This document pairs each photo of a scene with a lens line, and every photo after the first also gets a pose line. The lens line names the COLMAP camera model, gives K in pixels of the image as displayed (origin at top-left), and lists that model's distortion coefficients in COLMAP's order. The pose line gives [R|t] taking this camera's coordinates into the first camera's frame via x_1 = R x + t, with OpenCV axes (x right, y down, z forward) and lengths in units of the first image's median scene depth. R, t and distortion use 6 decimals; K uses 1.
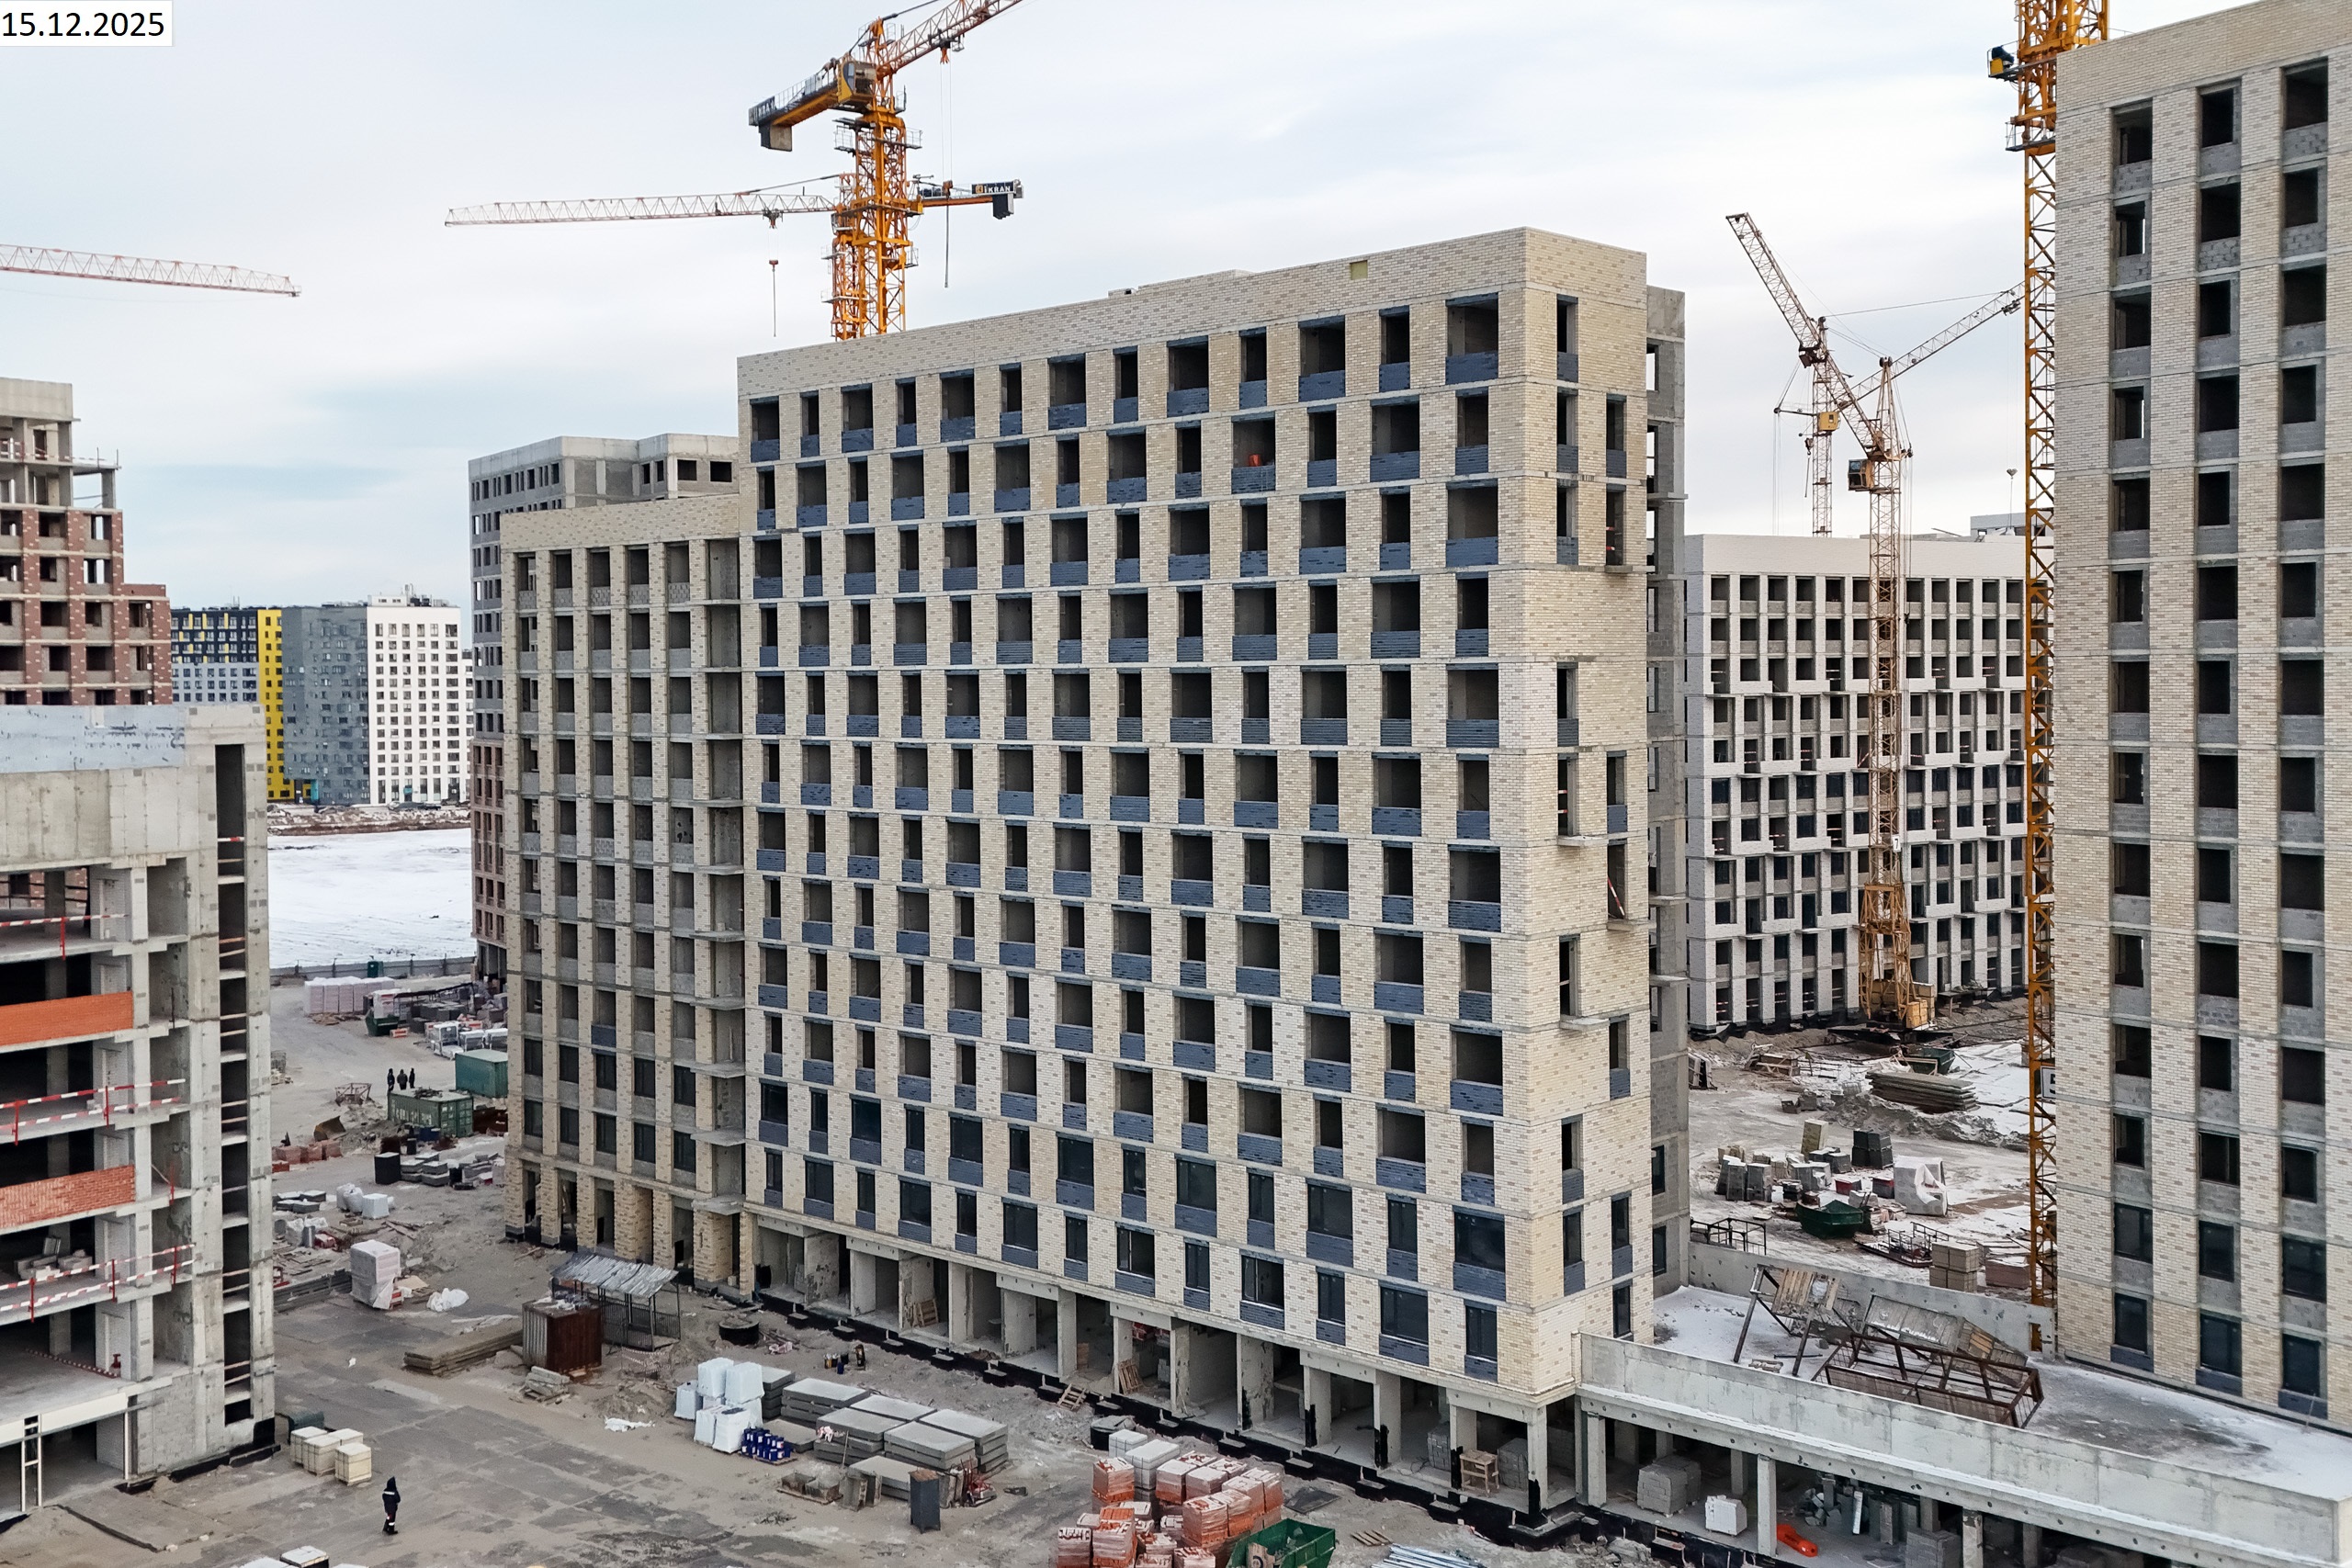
lens RADIAL K [[1852.2, 0, 1240.1], [0, 1852.2, 698.5], [0, 0, 1]] dist [0.088377, -0.100973]
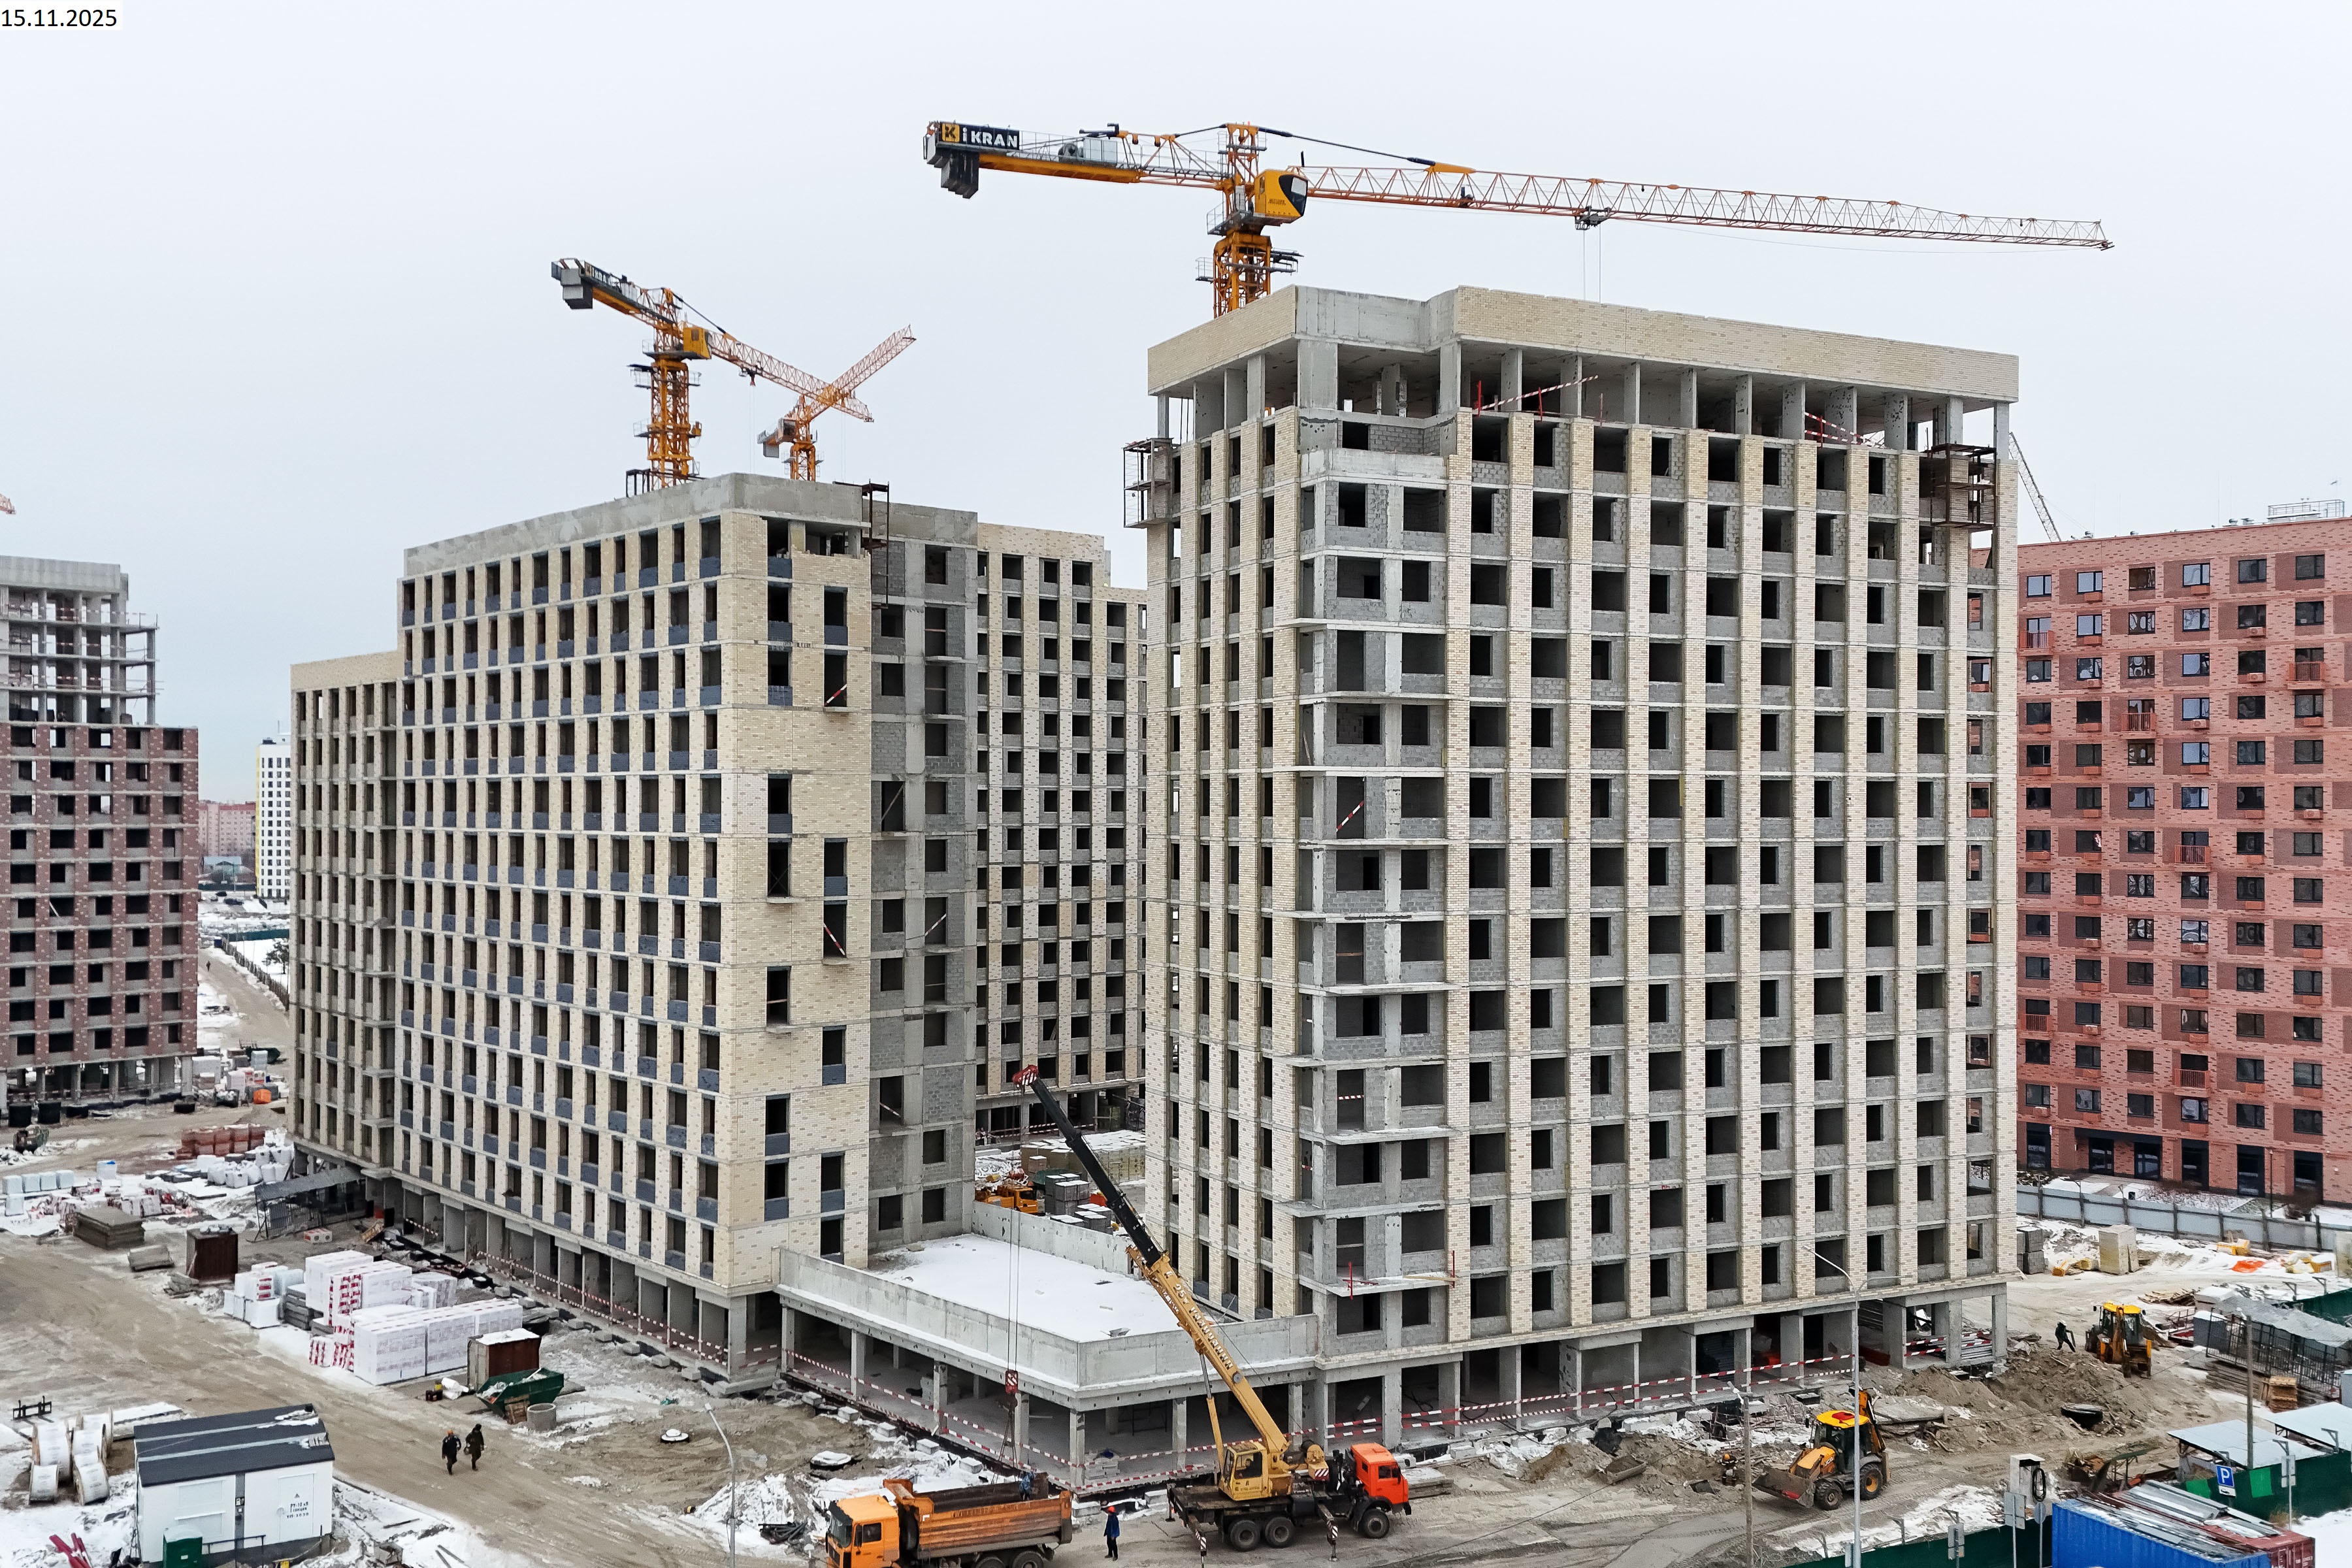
lens RADIAL K [[1612.7, 0, 1259.5], [0, 1612.7, 800.5], [0, 0, 1]] dist [0.073709, -0.056381]
pose [[0.996893, 0.012800, -0.077720, 0.504008], [-0.014123, 0.999764, -0.016493, 0.012458], [0.077490, 0.017539, 0.996839, -0.162852]]
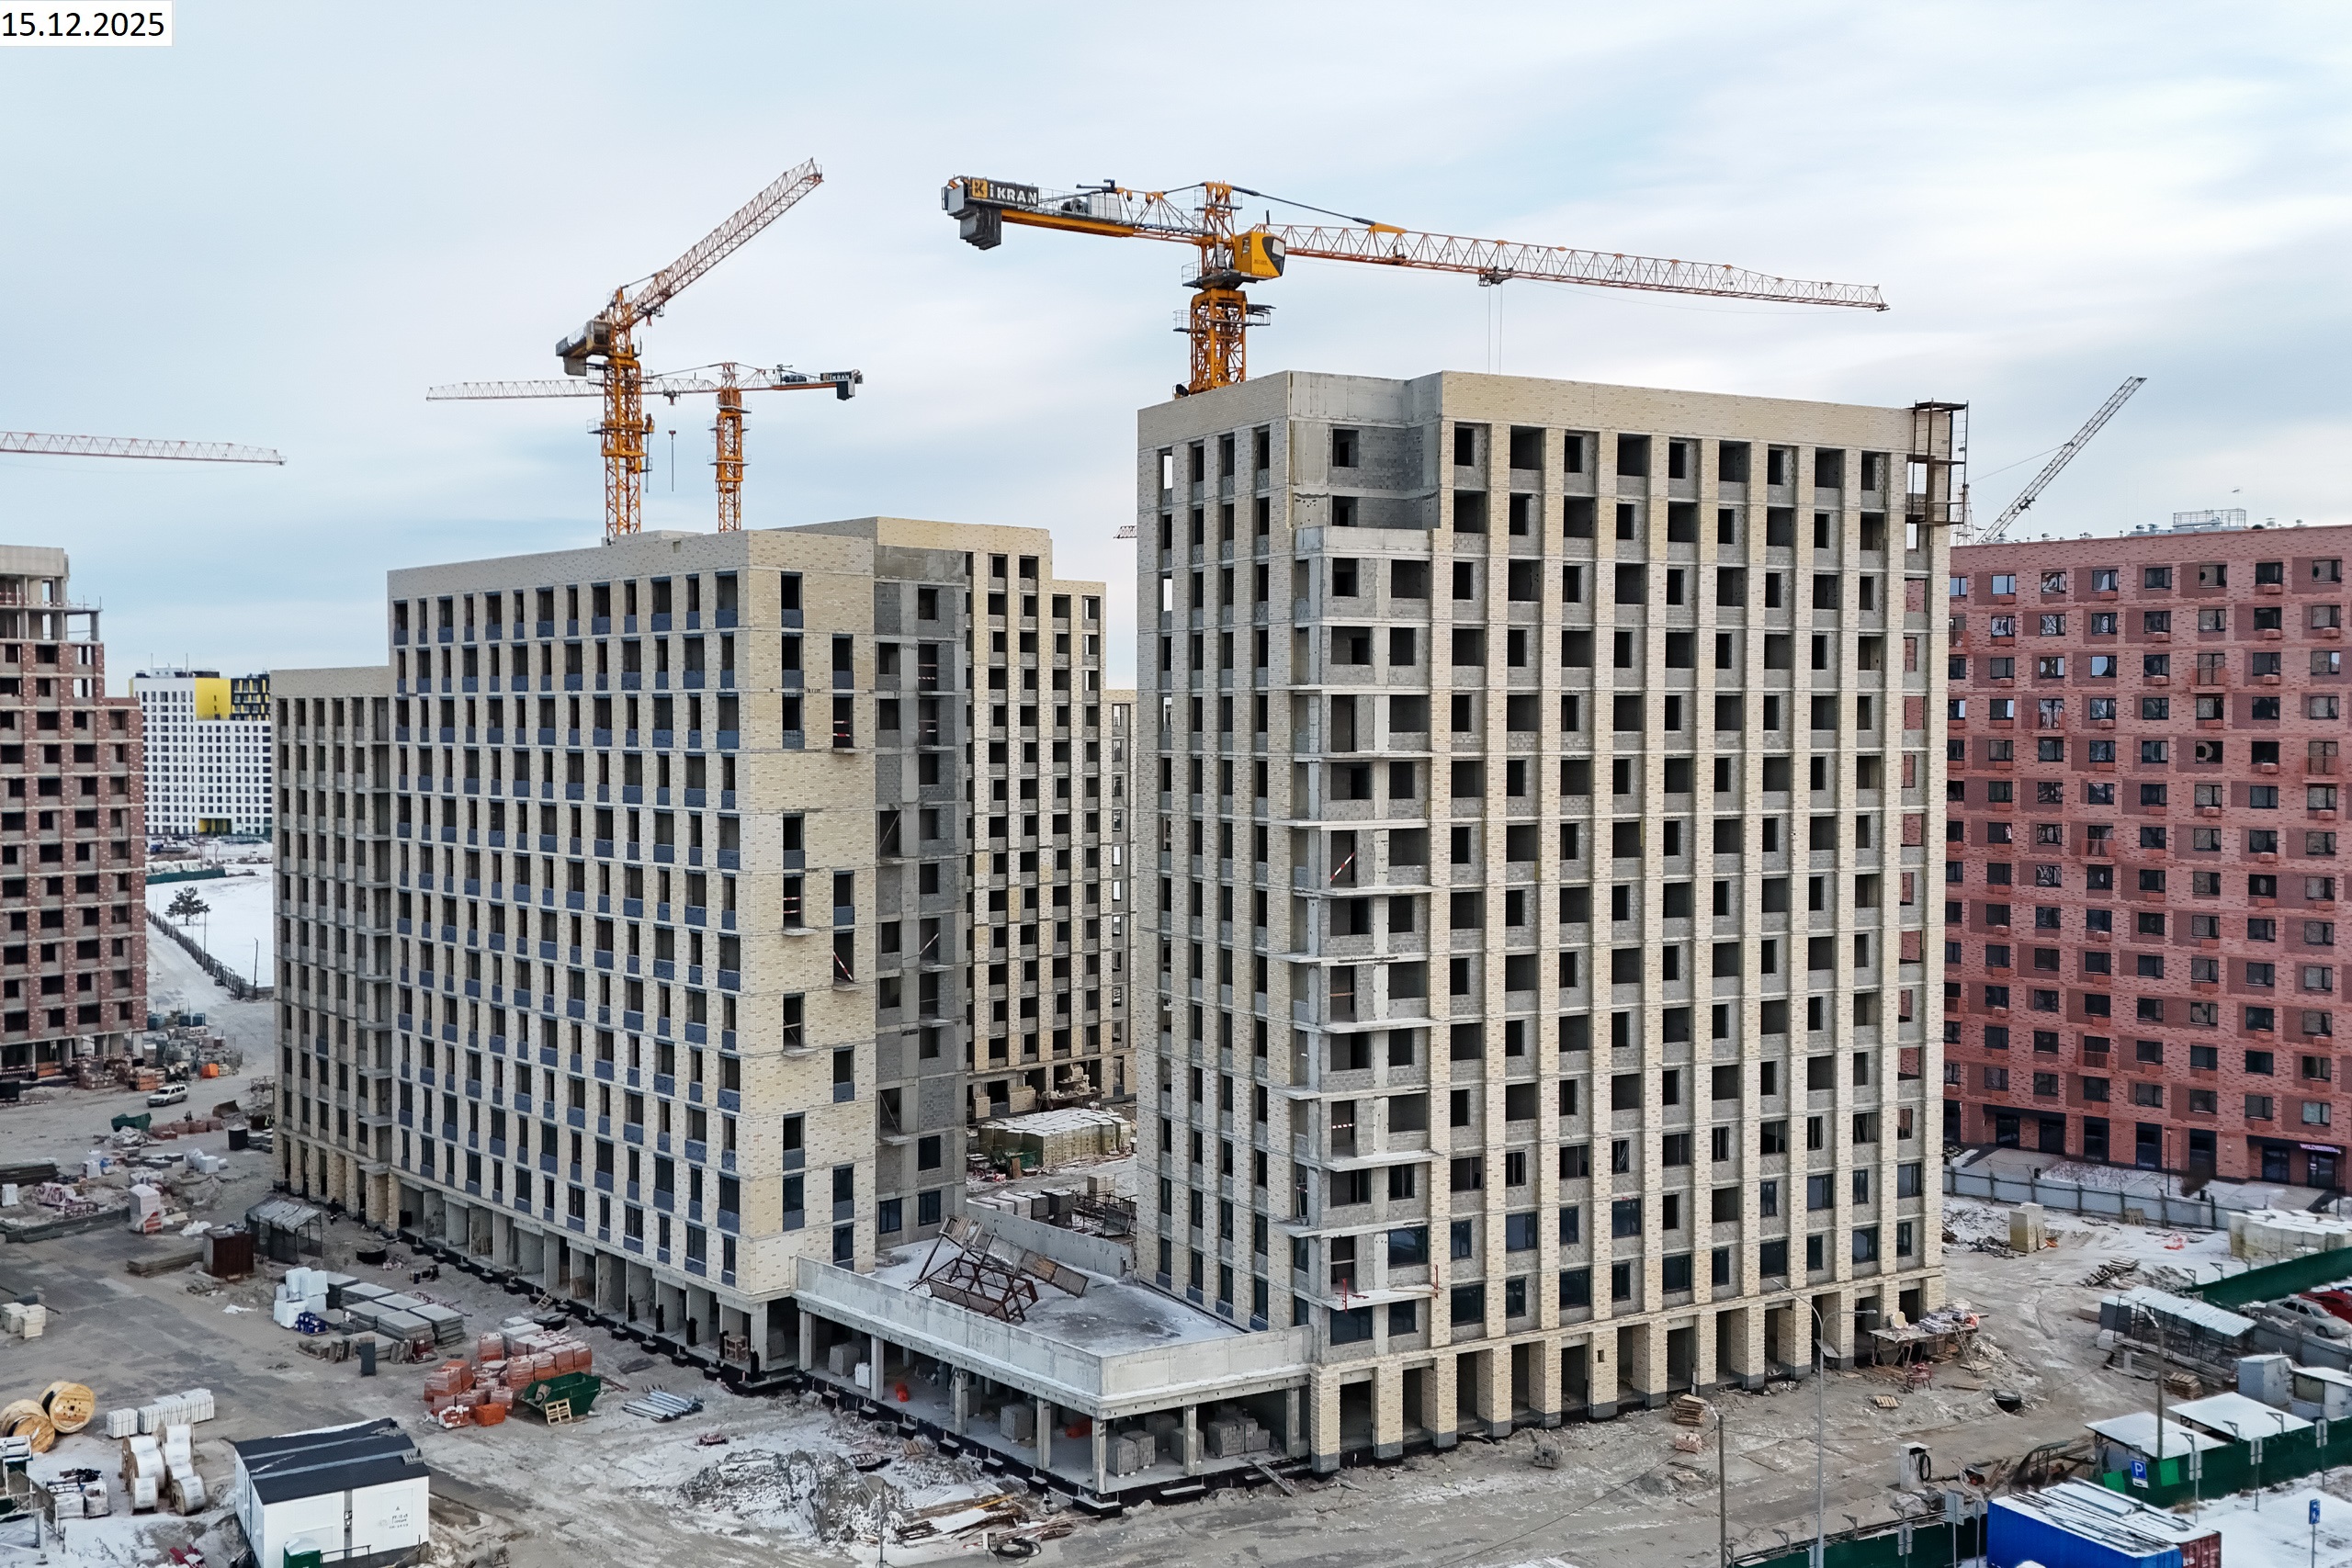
lens RADIAL K [[1627.2, 0, 1183.4], [0, 1627.2, 772.8], [0, 0, 1]] dist [0.075190, -0.062984]
pose [[0.998305, 0.013164, -0.056682, 0.447436], [-0.012650, 0.999876, 0.009418, -0.054298], [0.056799, -0.008685, 0.998348, -0.240446]]
